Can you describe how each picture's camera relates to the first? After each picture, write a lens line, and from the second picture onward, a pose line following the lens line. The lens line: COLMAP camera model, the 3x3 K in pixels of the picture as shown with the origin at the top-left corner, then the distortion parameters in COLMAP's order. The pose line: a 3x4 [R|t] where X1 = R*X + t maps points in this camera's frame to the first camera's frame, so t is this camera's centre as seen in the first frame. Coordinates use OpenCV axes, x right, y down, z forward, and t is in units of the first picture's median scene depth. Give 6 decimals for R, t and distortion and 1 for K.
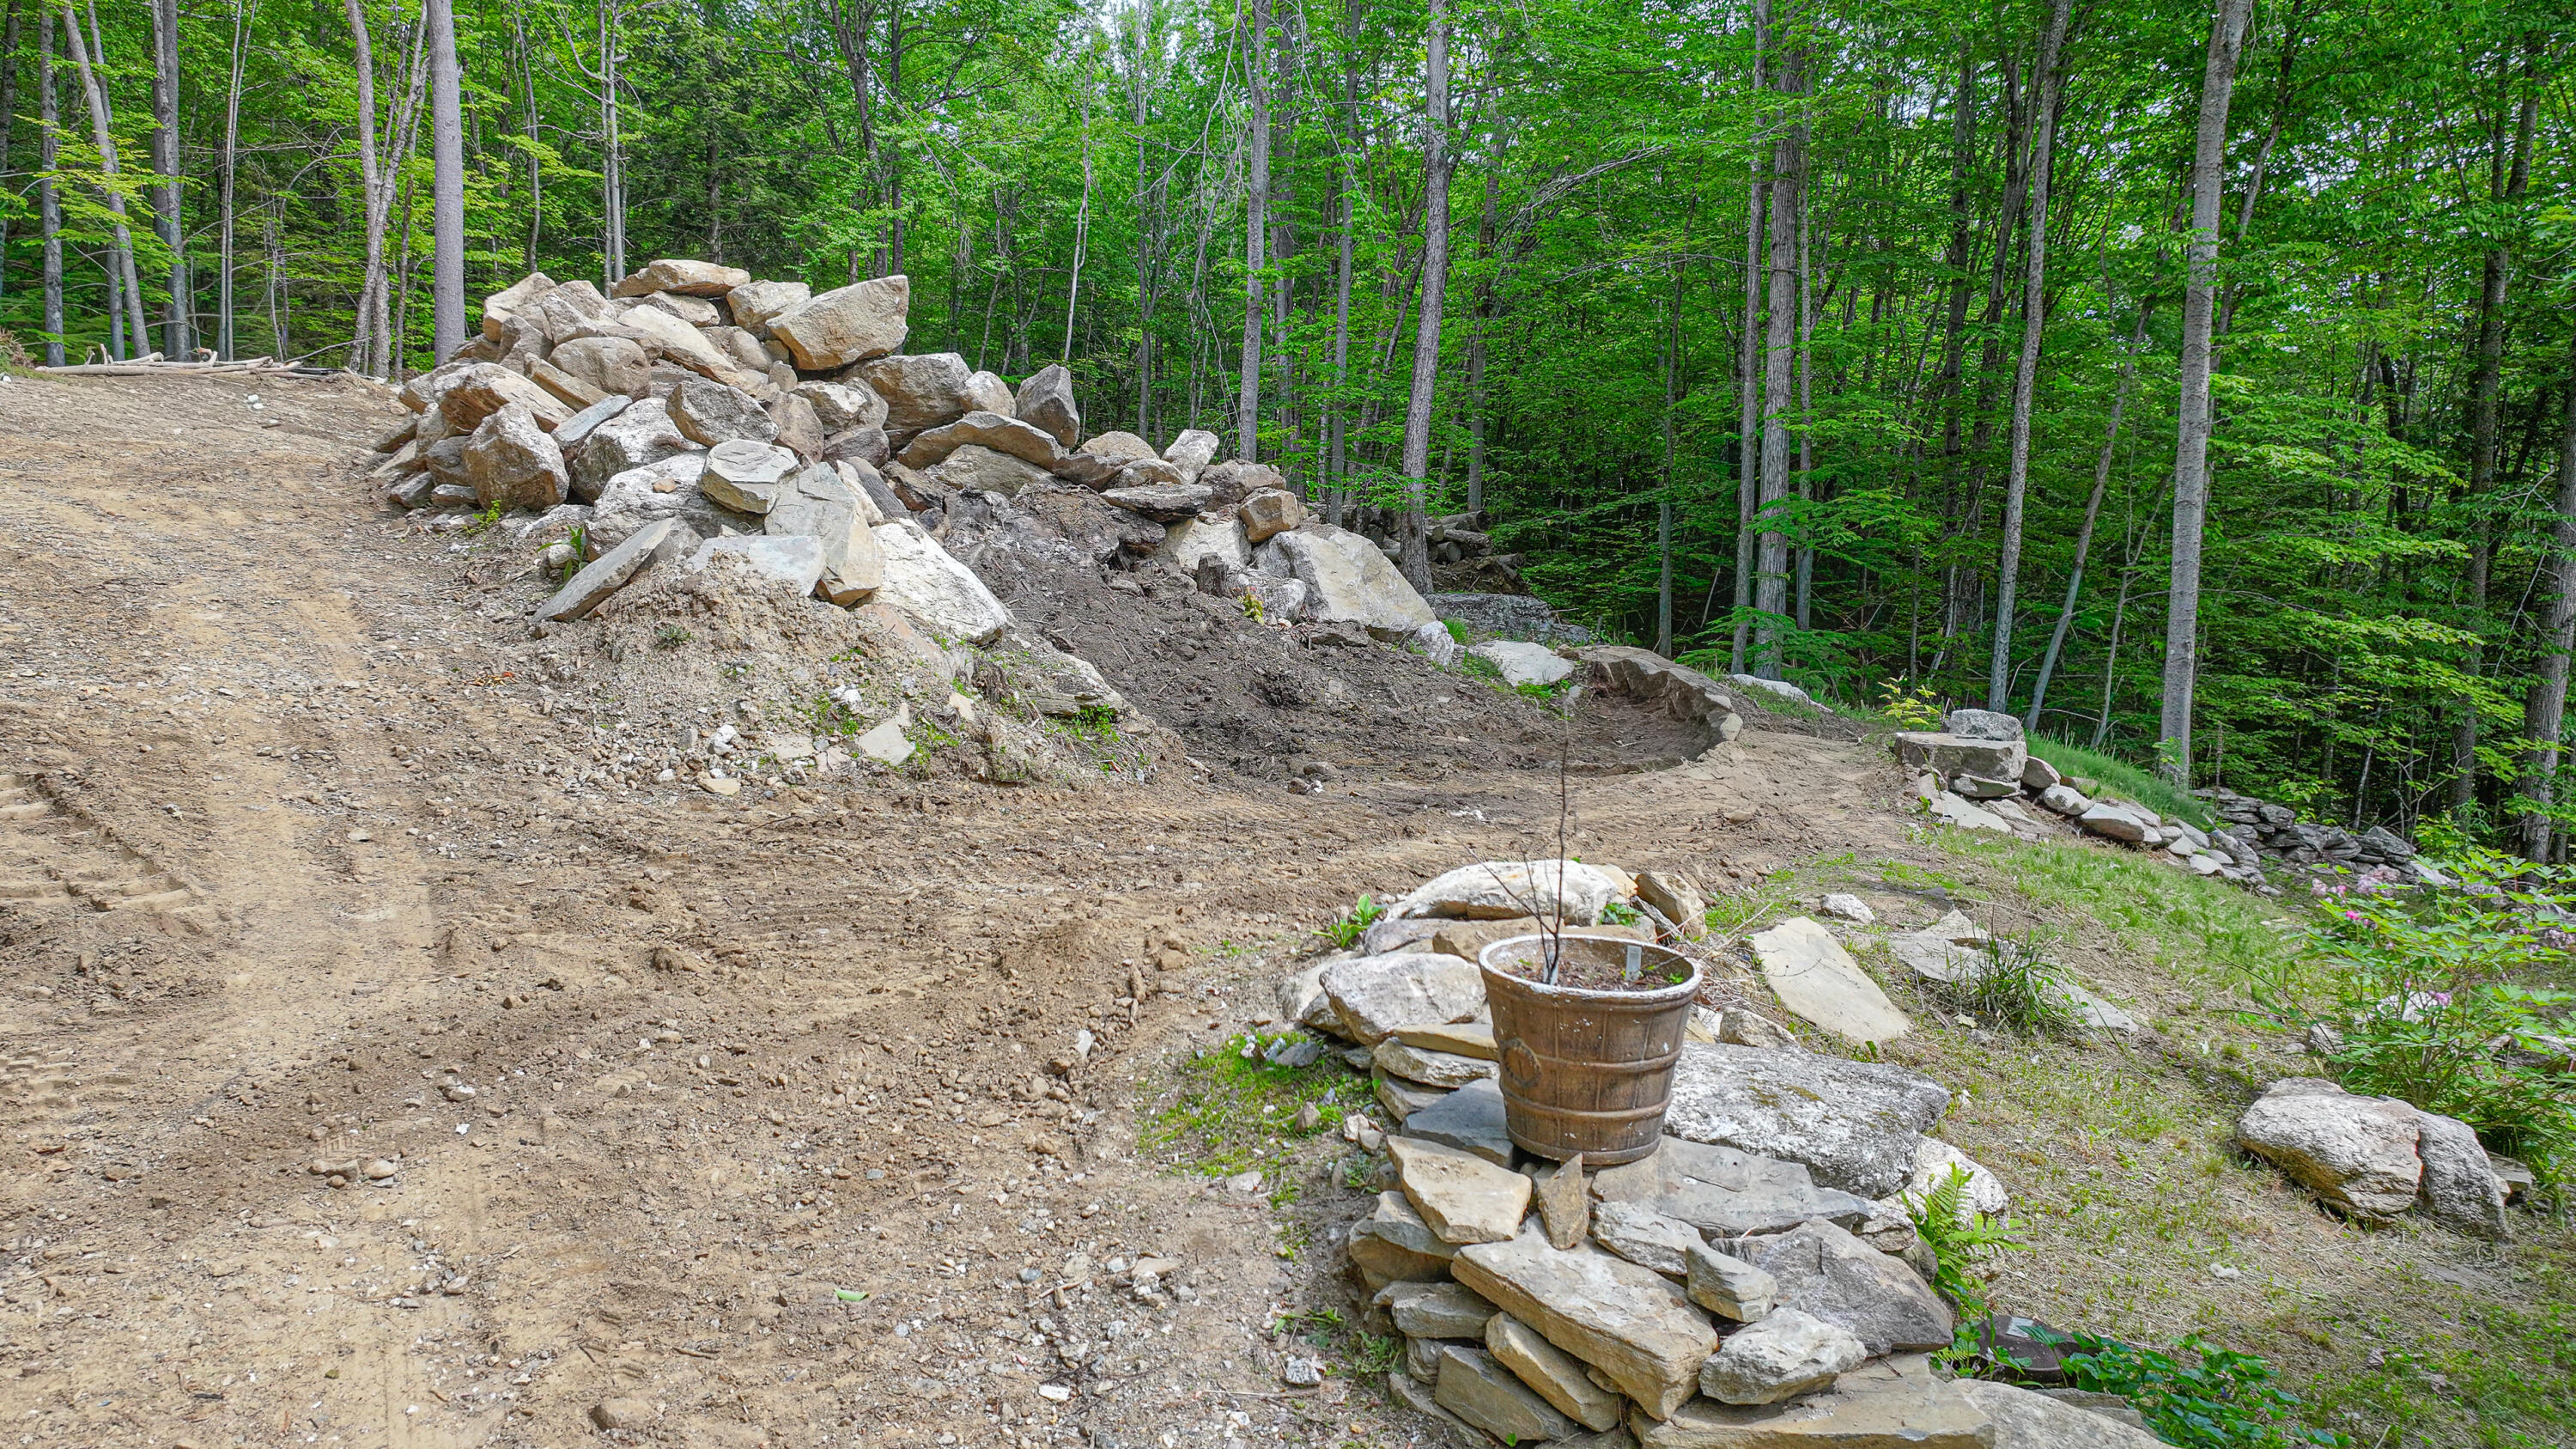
lens RADIAL K [[1824.6, 0, 1286.0], [0, 1824.6, 725.1], [0, 0, 1]] dist [0.008139, 0.007557]
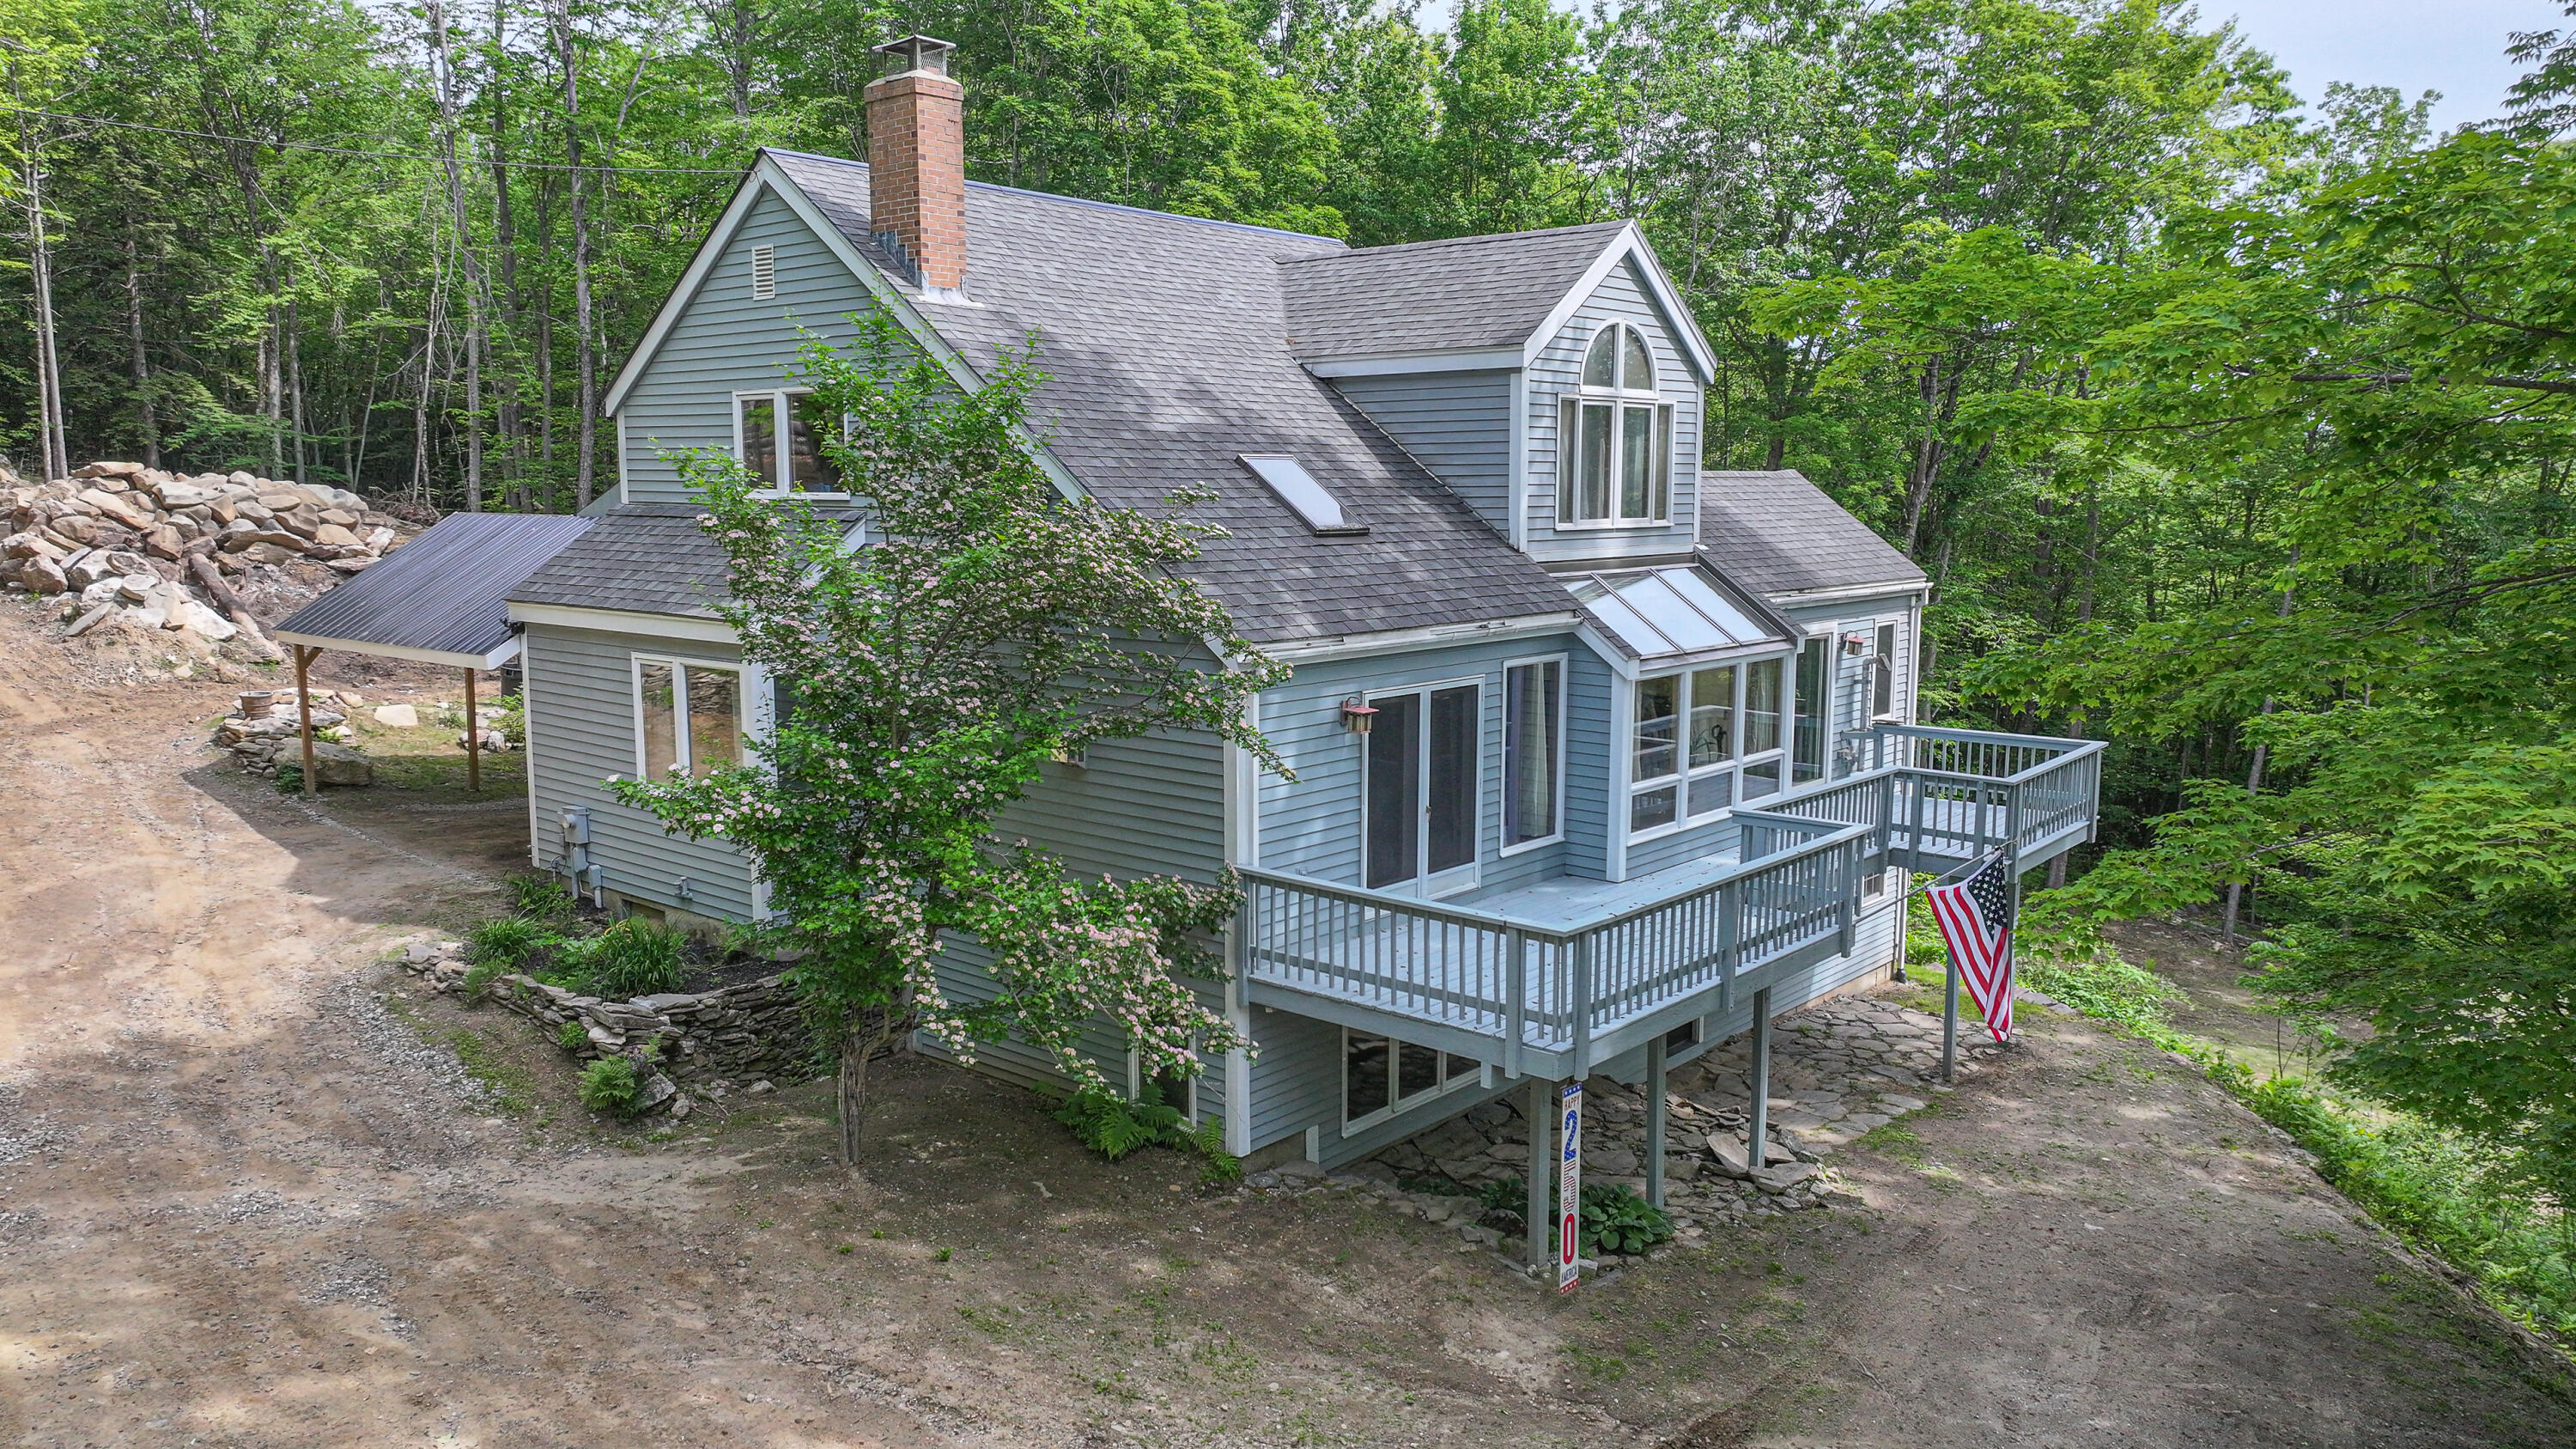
lens RADIAL K [[1824.6, 0, 1289.8], [0, 1824.6, 719.3], [0, 0, 1]] dist [0.008139, 0.007557]
pose [[0.969135, -0.031431, 0.244518, 0.749401], [0.024254, 0.999184, 0.032309, 0.030444], [-0.245334, -0.025381, 0.969106, -2.248519]]
